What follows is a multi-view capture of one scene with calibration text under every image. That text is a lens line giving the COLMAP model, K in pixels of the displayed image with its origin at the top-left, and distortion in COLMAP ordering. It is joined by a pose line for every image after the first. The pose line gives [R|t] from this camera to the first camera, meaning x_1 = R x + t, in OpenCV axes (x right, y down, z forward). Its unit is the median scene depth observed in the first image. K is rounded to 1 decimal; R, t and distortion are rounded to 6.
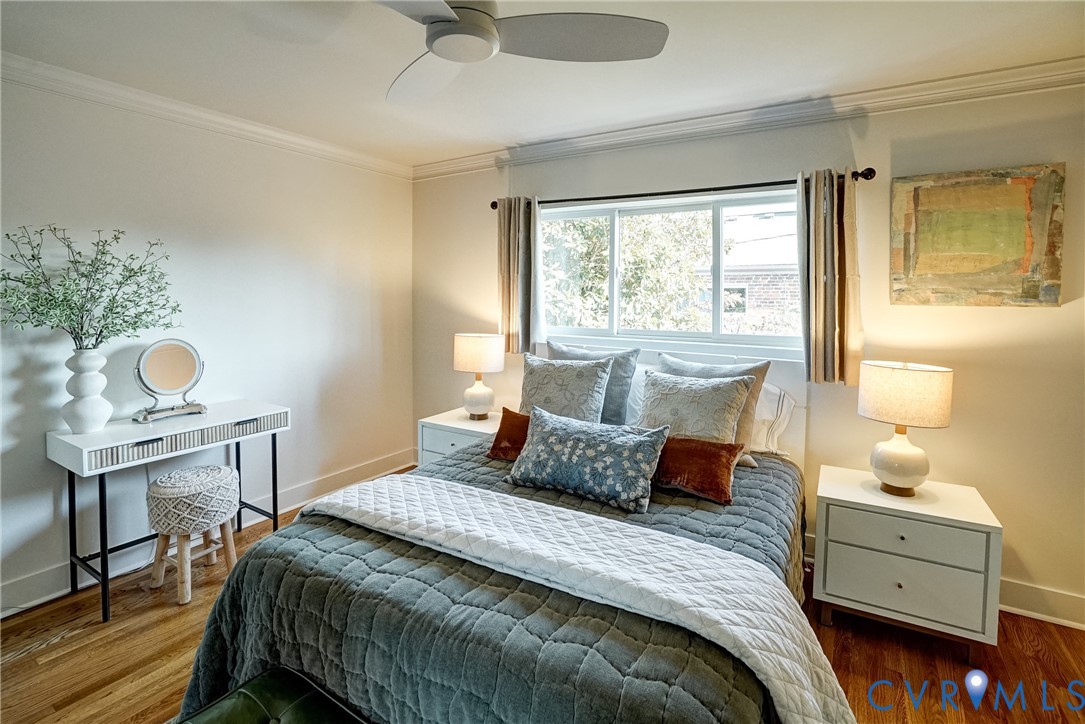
lens RADIAL K [[540.5, 0, 538.3], [0, 540.5, 304.8], [0, 0, 1]] dist [-0.046439, 0.017260]
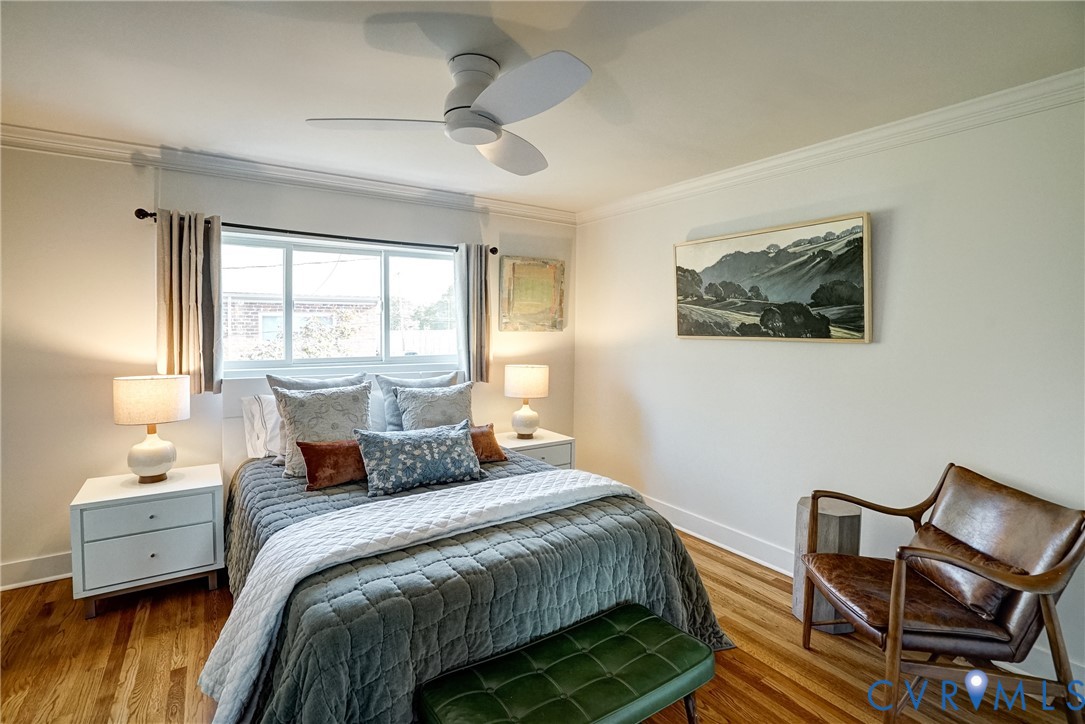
lens RADIAL K [[540.5, 0, 527.5], [0, 540.5, 350.7], [0, 0, 1]] dist [-0.046439, 0.017260]
pose [[0.402611, -0.047357, 0.914146, -0.908506], [0.012472, 0.998852, 0.046252, -0.018550], [-0.915286, -0.007220, 0.402739, 0.258223]]
